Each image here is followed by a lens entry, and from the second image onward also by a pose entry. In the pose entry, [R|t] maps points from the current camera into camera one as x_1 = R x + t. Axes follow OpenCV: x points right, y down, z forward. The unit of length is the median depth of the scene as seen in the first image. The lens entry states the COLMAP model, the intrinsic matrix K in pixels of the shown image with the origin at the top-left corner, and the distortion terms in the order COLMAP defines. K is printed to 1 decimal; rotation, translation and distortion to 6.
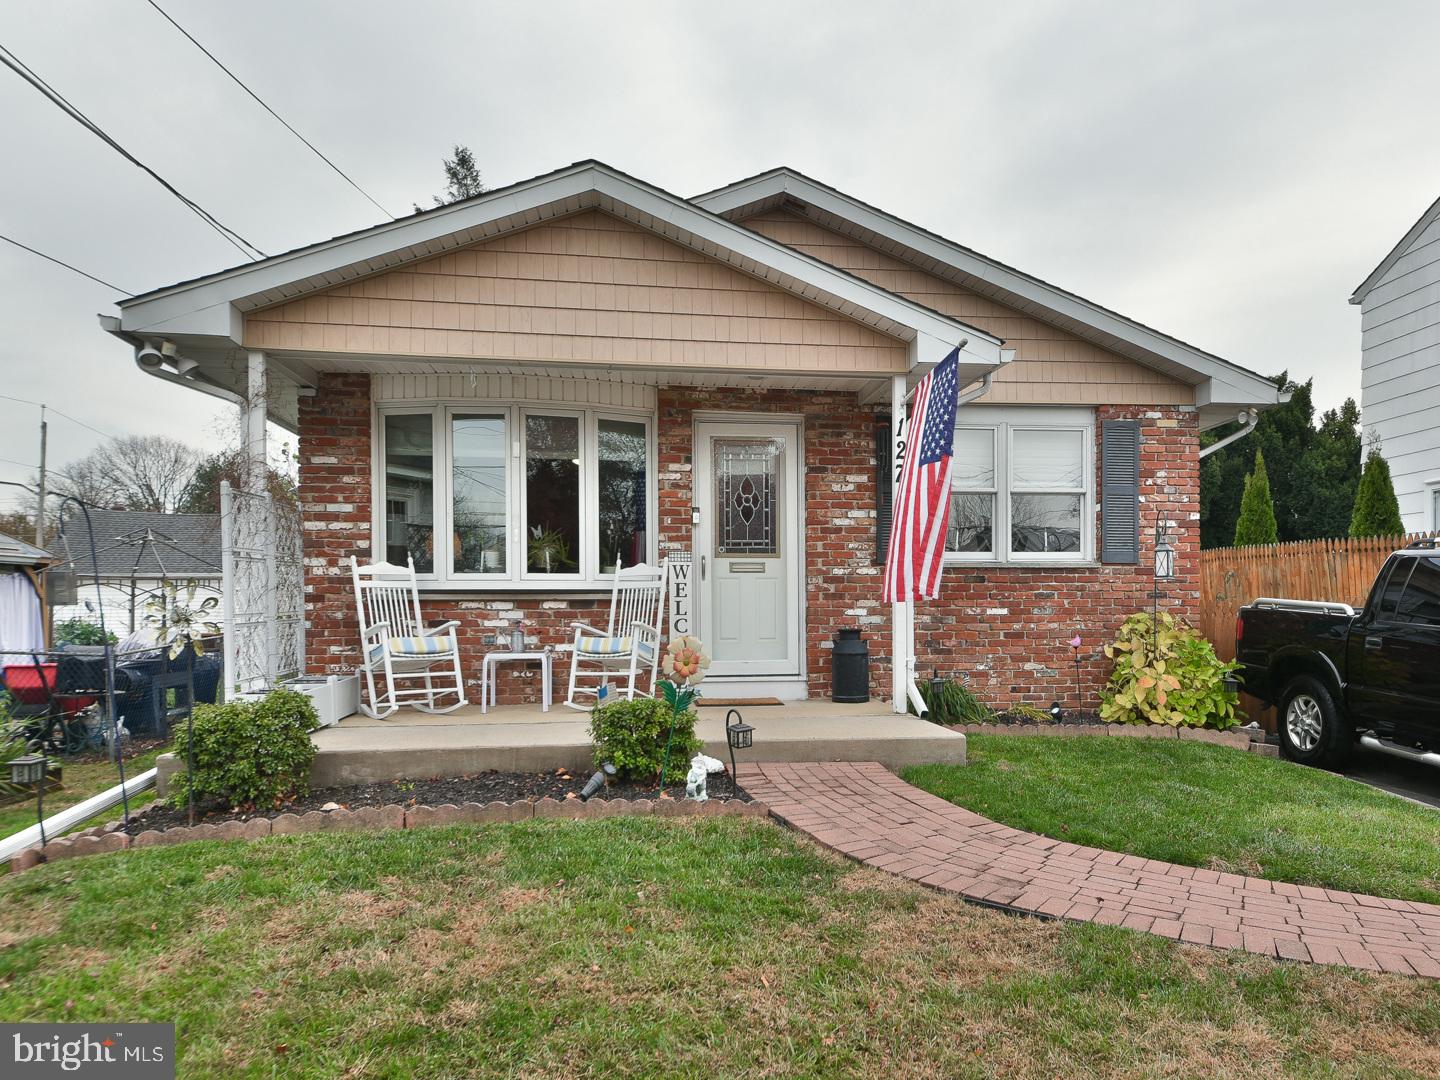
lens RADIAL K [[985.5, 0, 780.6], [0, 985.5, 623.7], [0, 0, 1]] dist [0.041807, -0.021686]
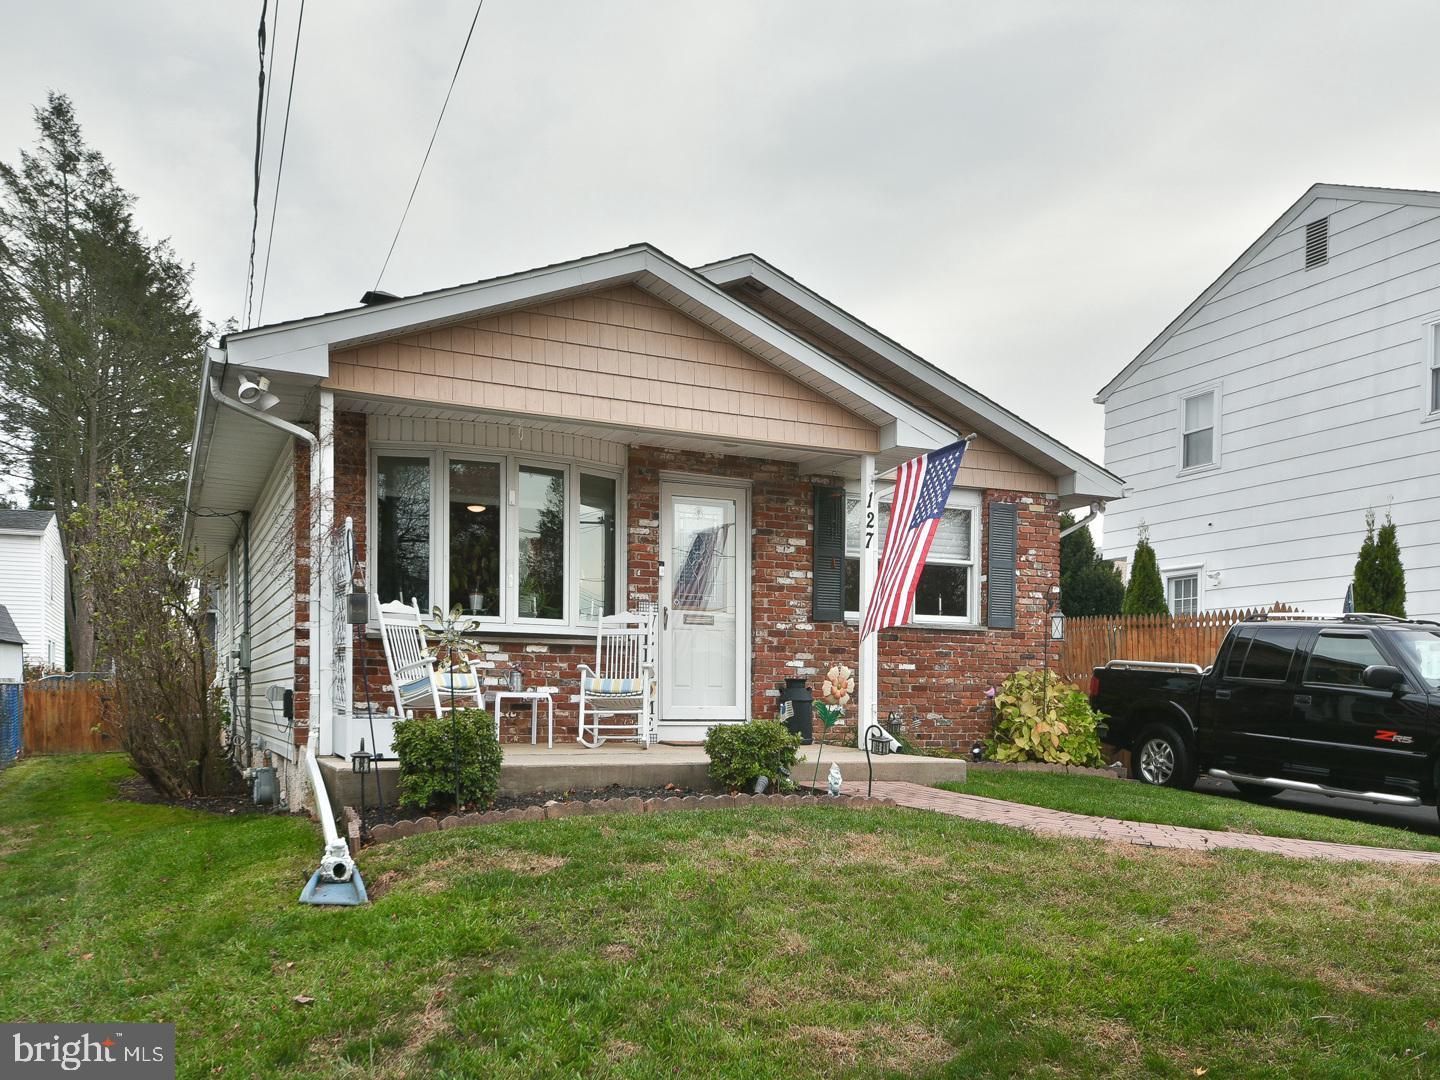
lens RADIAL K [[1174.5, 0, 669.7], [0, 1174.5, 715.9], [0, 0, 1]] dist [0.033958, -0.014643]
pose [[0.963087, 0.012641, 0.268893, -0.409374], [-0.014068, 0.999895, 0.003380, 0.043734], [-0.268822, -0.007038, 0.963164, -0.222195]]
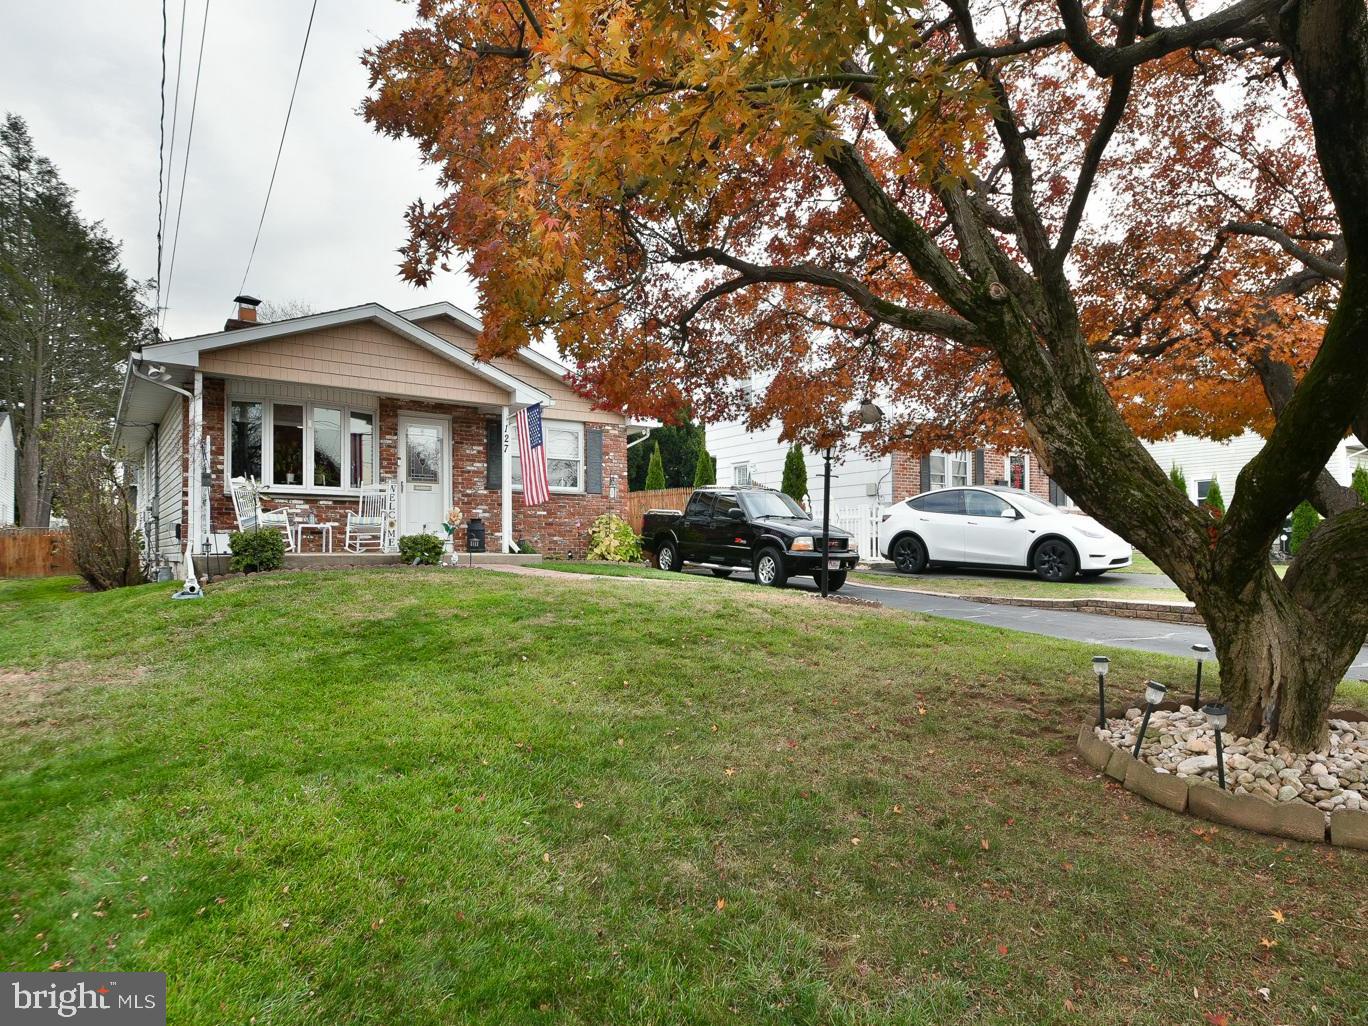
lens RADIAL K [[847.7, 0, 721.1], [0, 847.7, 531.8], [0, 0, 1]] dist [0.017105, -0.010634]
pose [[0.875625, 0.013501, 0.482803, -0.343641], [0.003211, 0.999424, -0.033771, 0.095957], [-0.482981, 0.031121, 0.875078, -0.842551]]
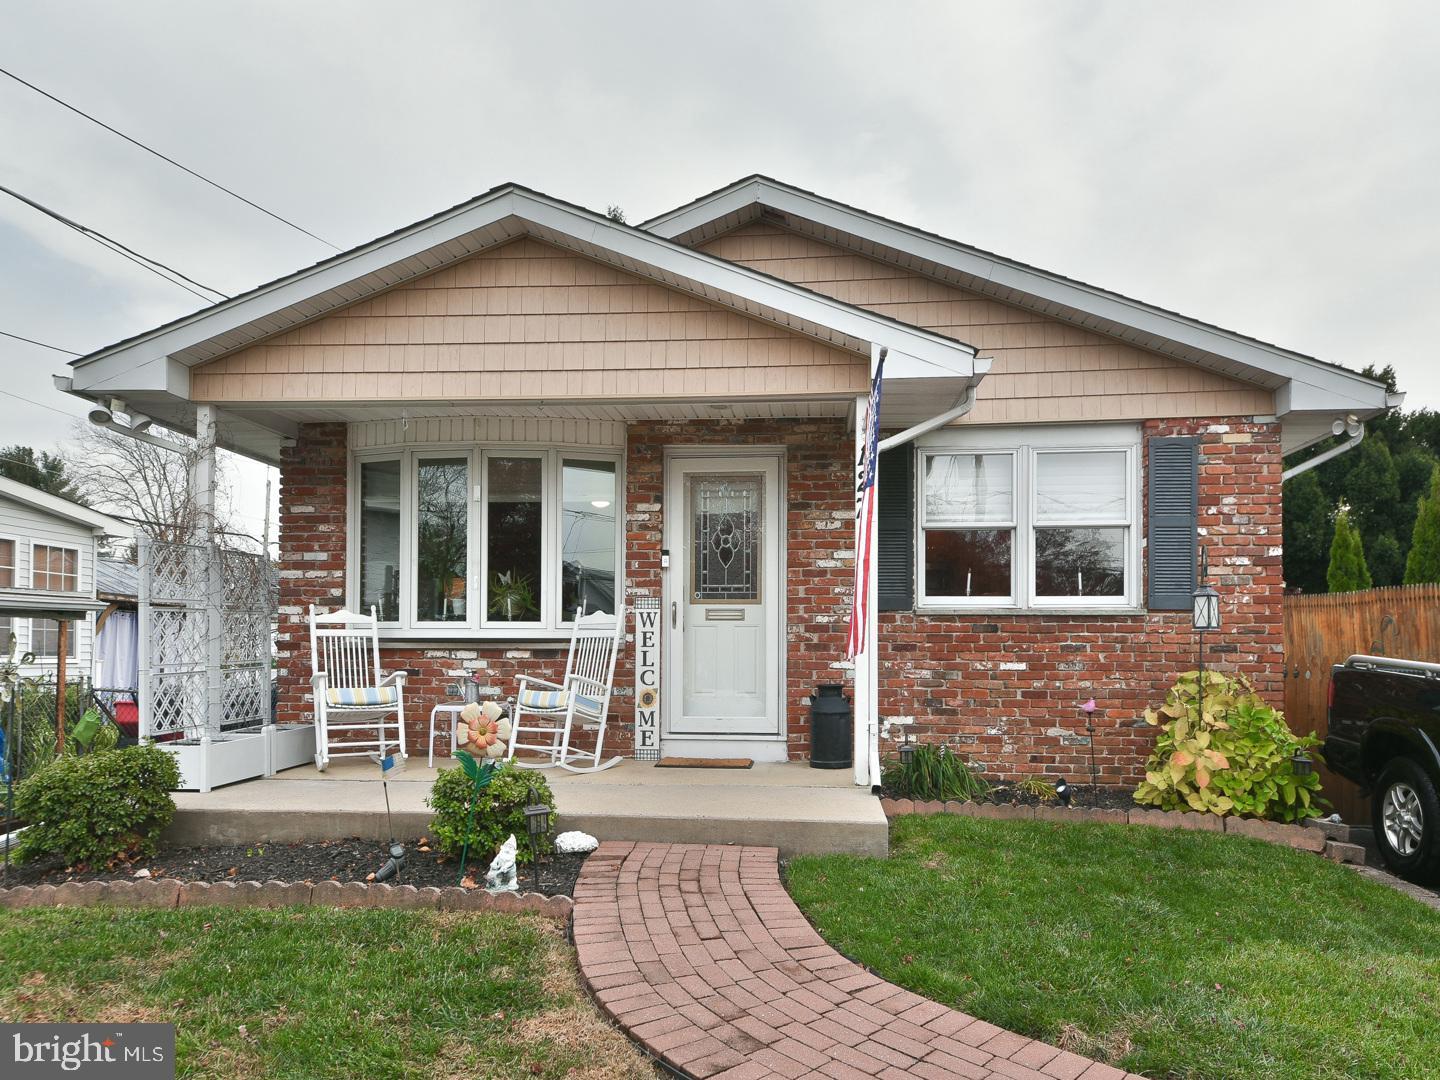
lens RADIAL K [[985.5, 0, 723.7], [0, 985.5, 637.6], [0, 0, 1]] dist [0.041807, -0.021686]
pose [[0.971879, 0.006159, -0.235402, 0.181712], [-0.011866, 0.999669, -0.022834, -0.015148], [0.235183, 0.024985, 0.971630, 0.114917]]
